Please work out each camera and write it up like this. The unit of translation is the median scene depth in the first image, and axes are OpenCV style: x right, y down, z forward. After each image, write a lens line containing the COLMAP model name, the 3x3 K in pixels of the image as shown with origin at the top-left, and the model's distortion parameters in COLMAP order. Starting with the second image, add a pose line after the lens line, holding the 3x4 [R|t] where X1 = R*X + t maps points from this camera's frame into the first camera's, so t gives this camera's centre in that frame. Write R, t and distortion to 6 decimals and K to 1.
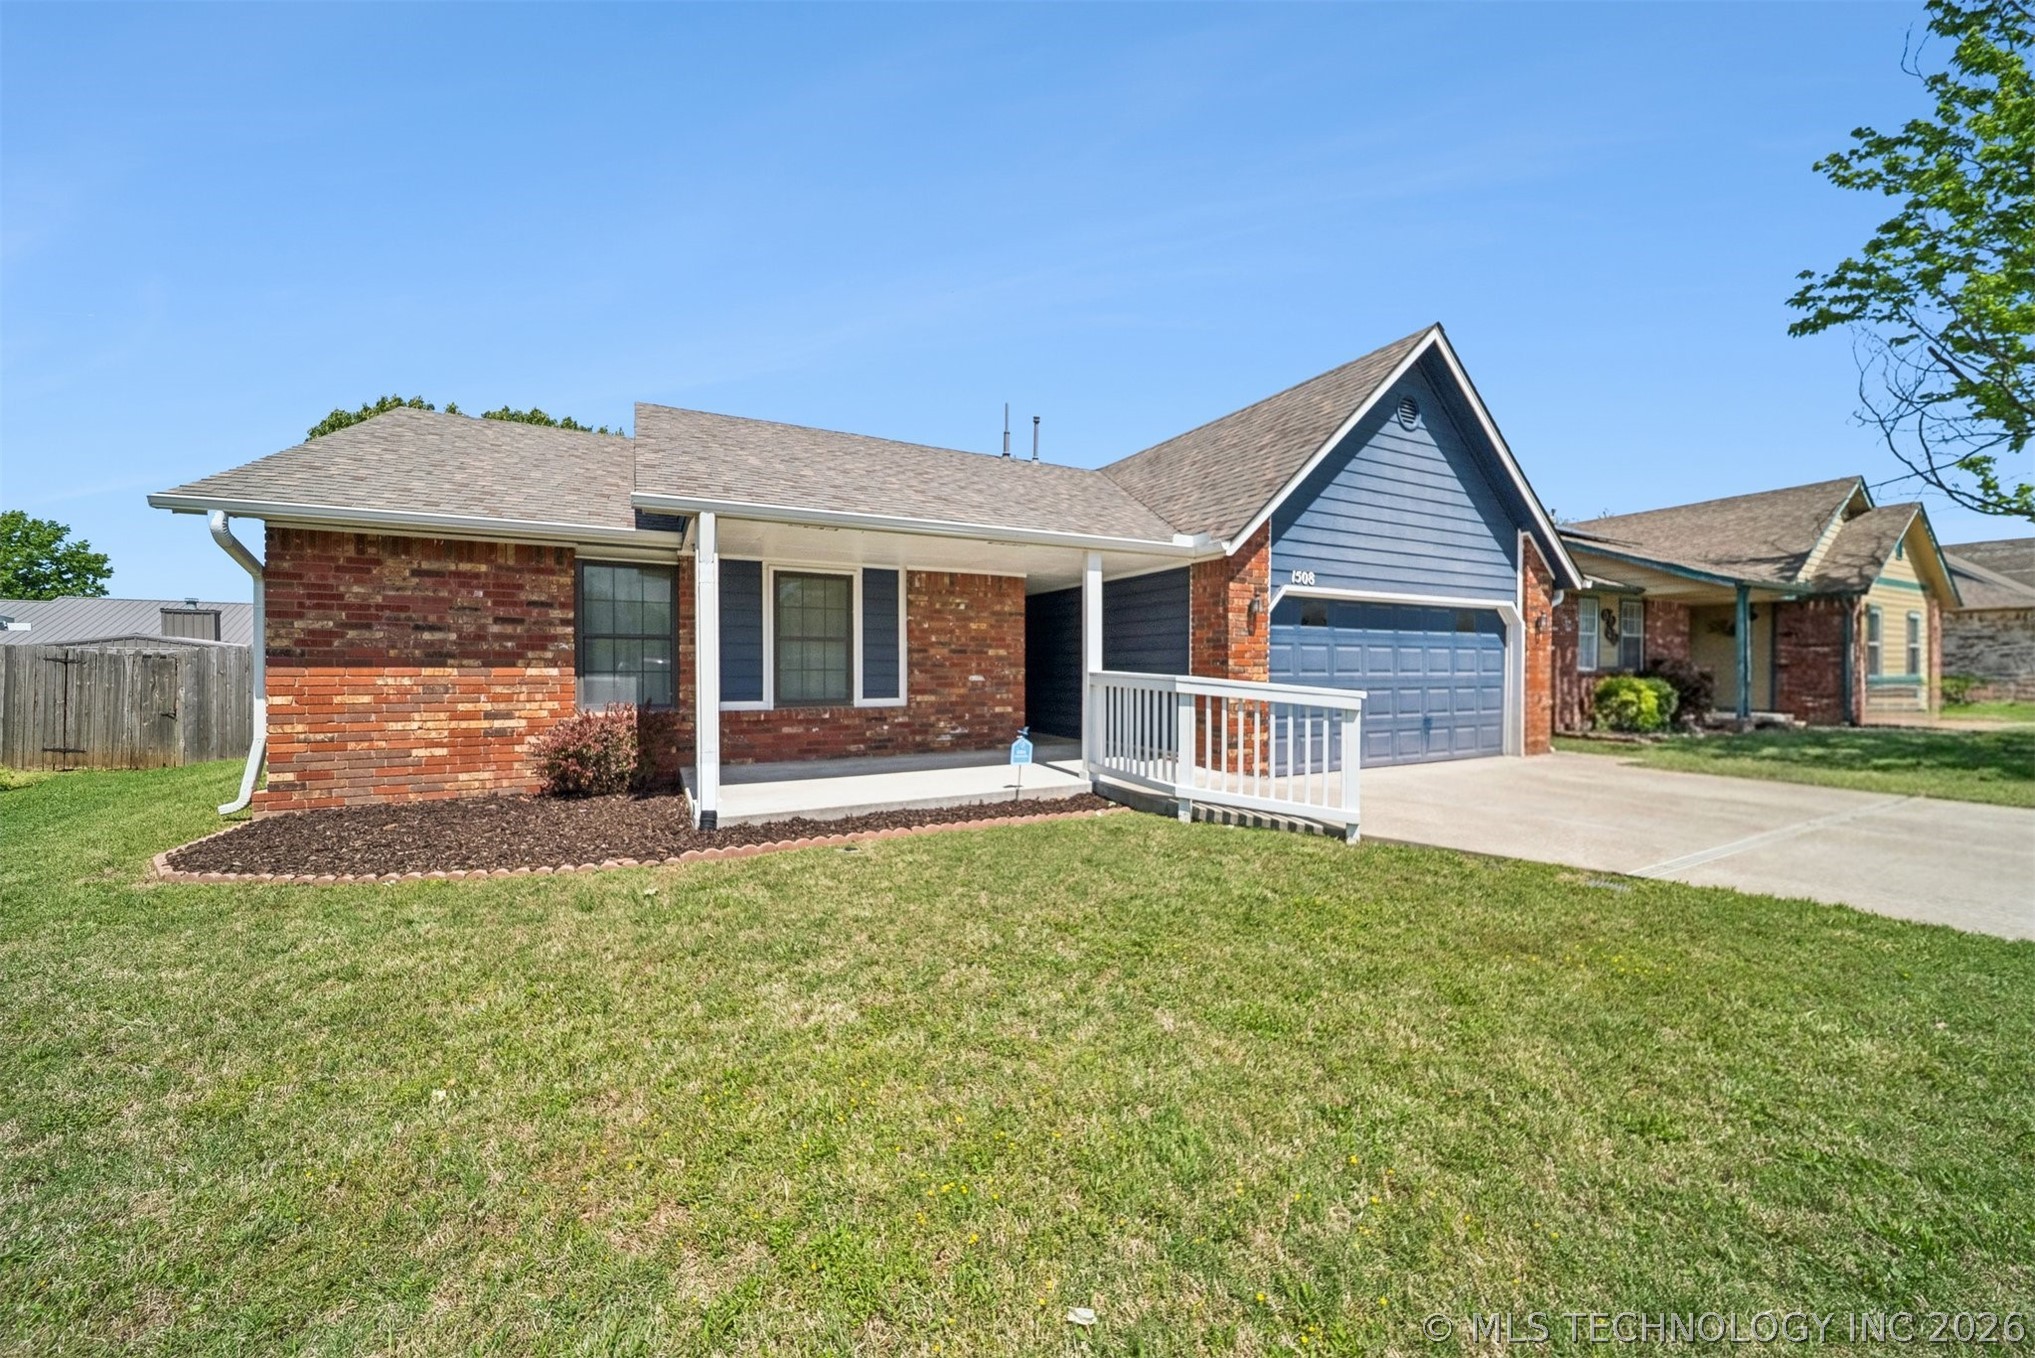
lens RADIAL K [[734.4, 0, 1015.5], [0, 734.4, 671.8], [0, 0, 1]] dist [-0.000866, -0.000162]
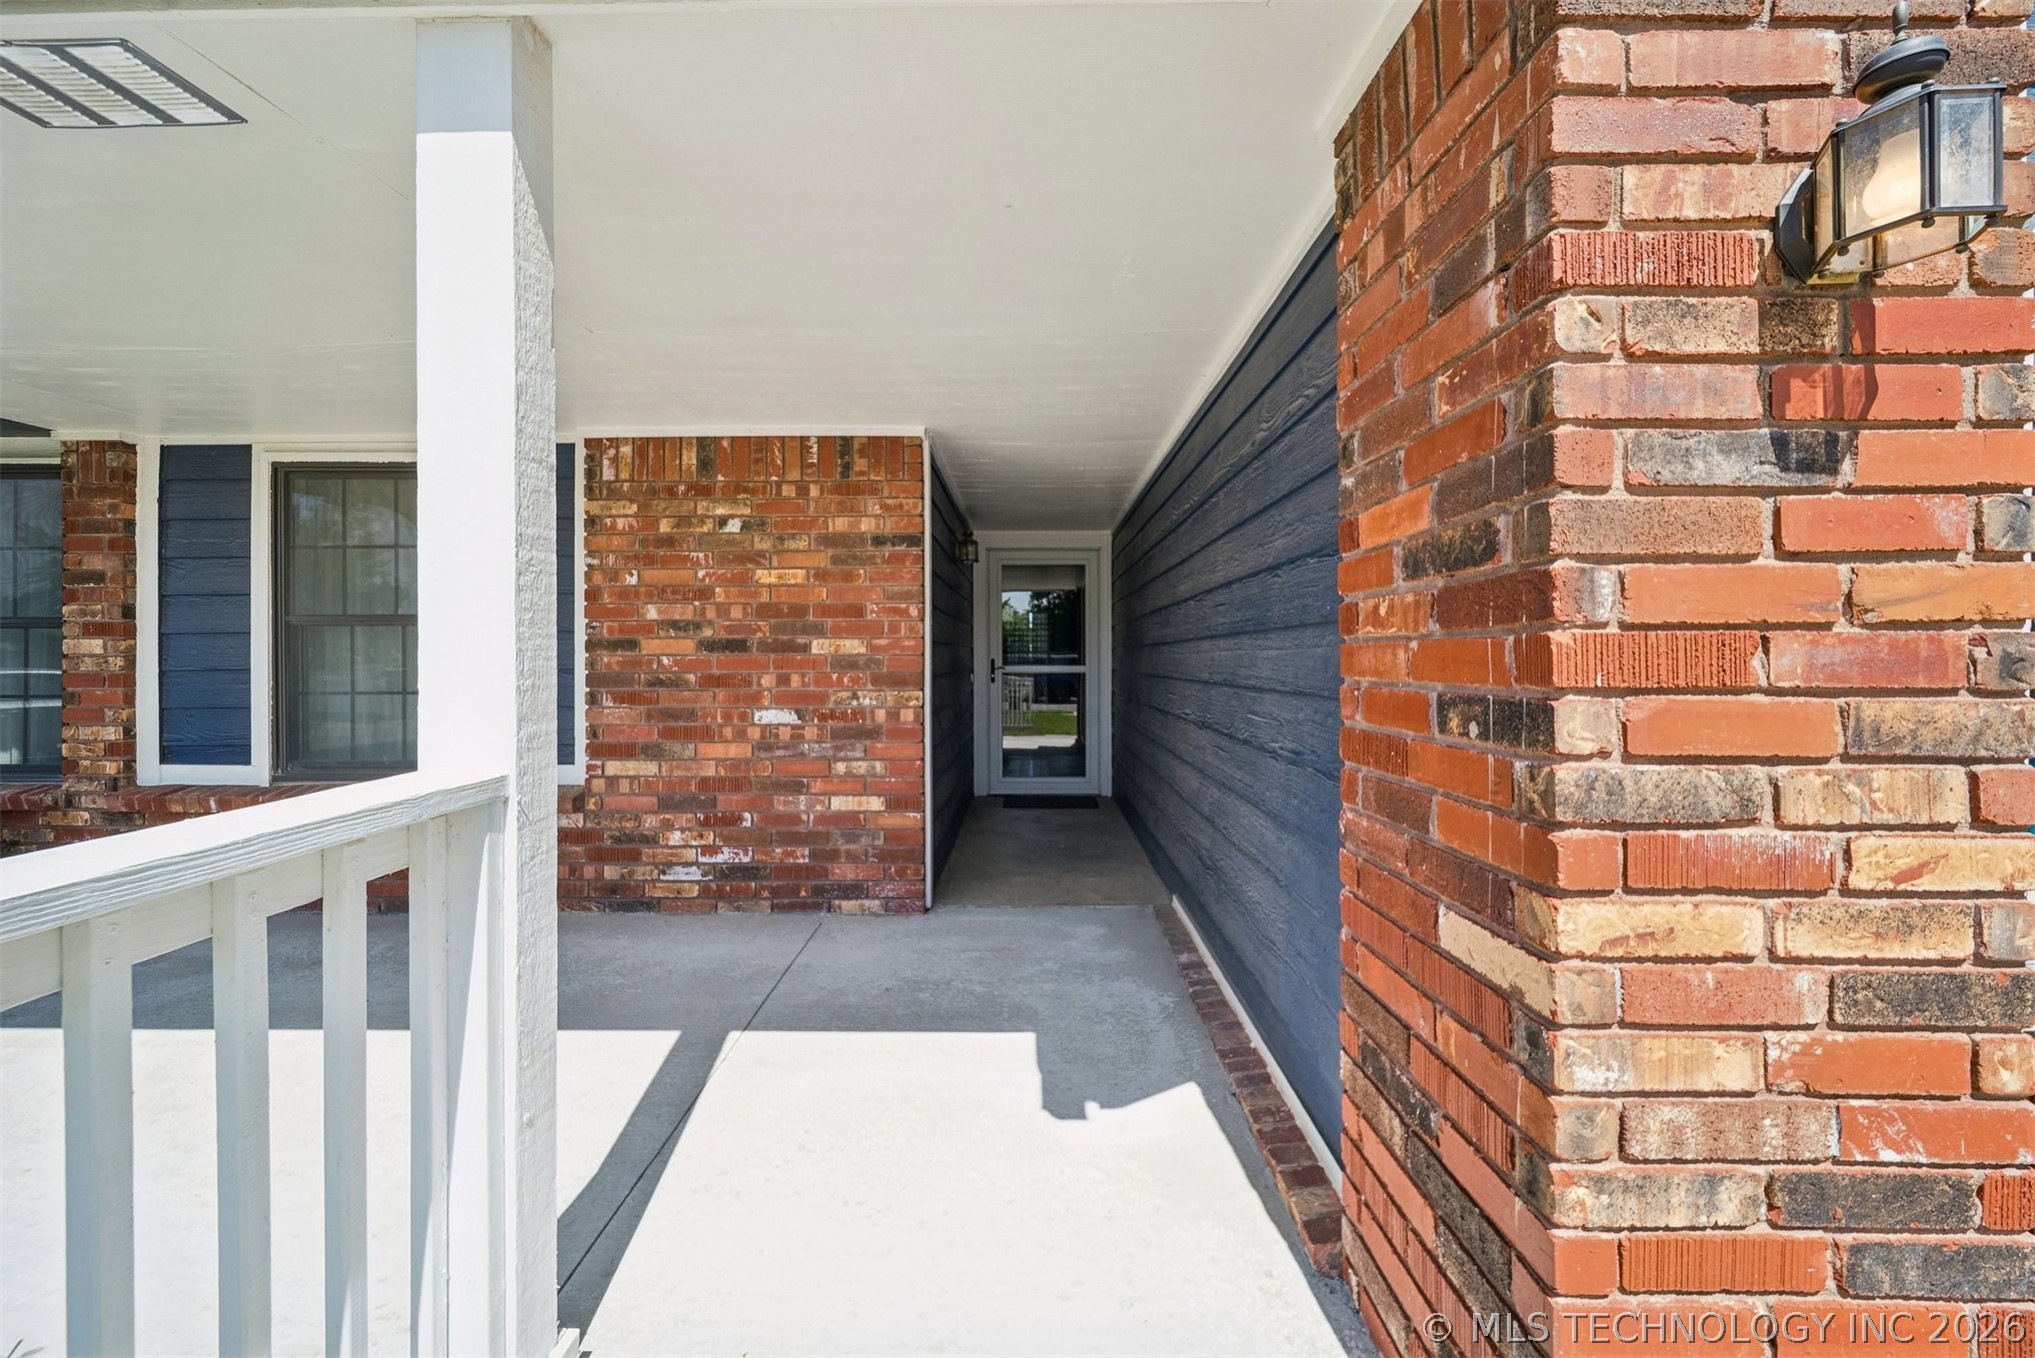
lens RADIAL K [[734.4, 0, 1022.0], [0, 734.4, 661.2], [0, 0, 1]] dist [-0.000866, -0.000162]
pose [[0.887566, 0.000926, -0.460680, 0.235970], [-0.001162, 0.999999, -0.000227, -0.020318], [0.460679, 0.000737, 0.887566, 0.752471]]
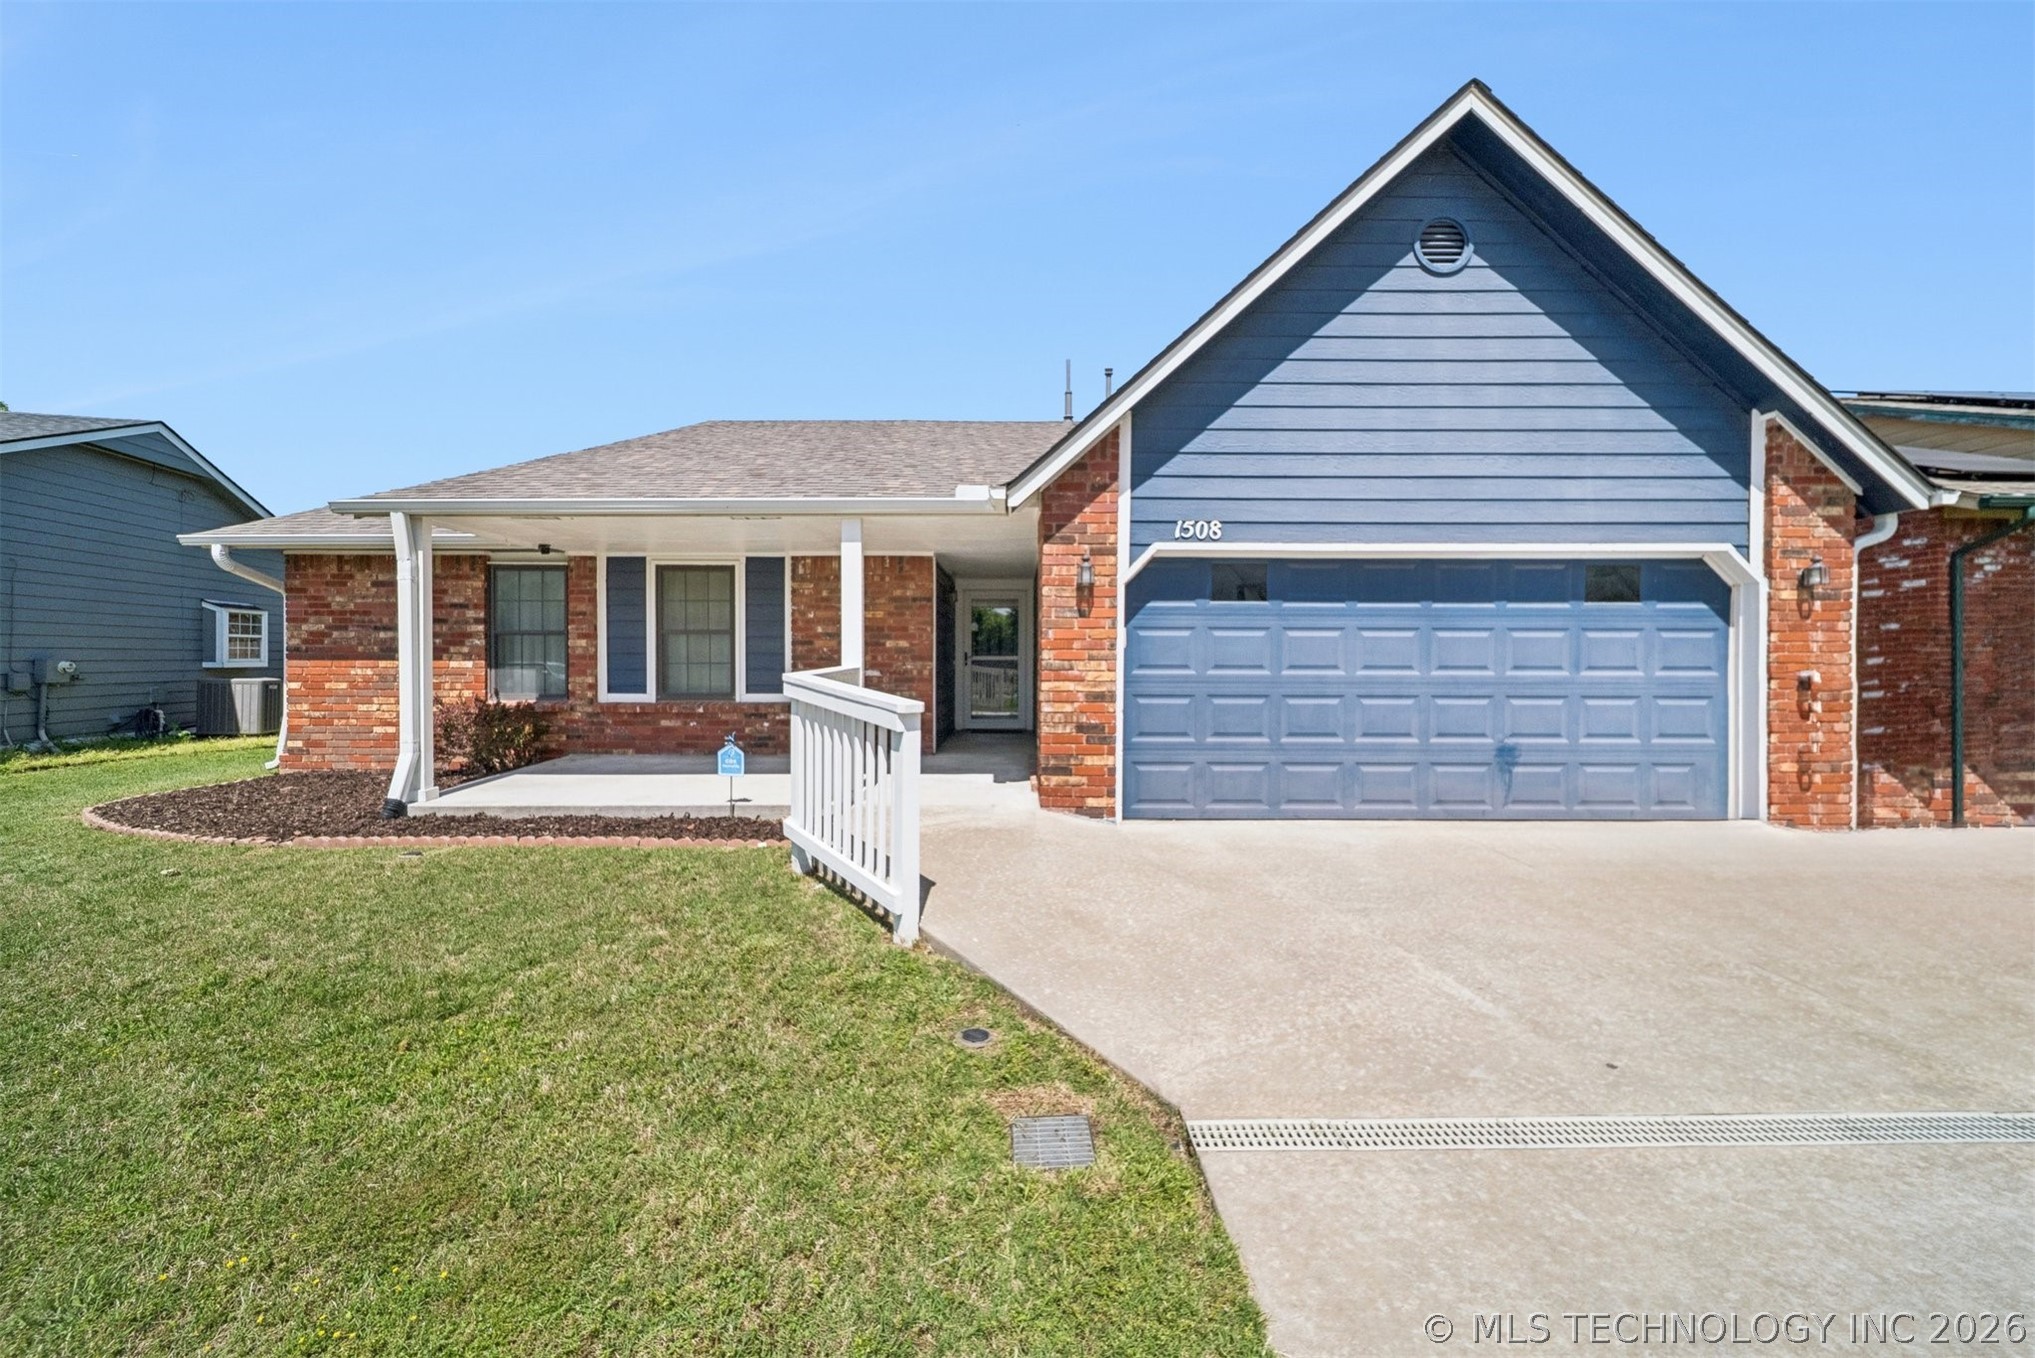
lens RADIAL K [[734.4, 0, 1005.8], [0, 734.4, 669.2], [0, 0, 1]] dist [-0.000866, -0.000162]
pose [[0.885635, 0.007092, -0.464327, 0.519642], [-0.004156, 0.999964, 0.007347, -0.003640], [0.464363, -0.004576, 0.885633, 0.300002]]
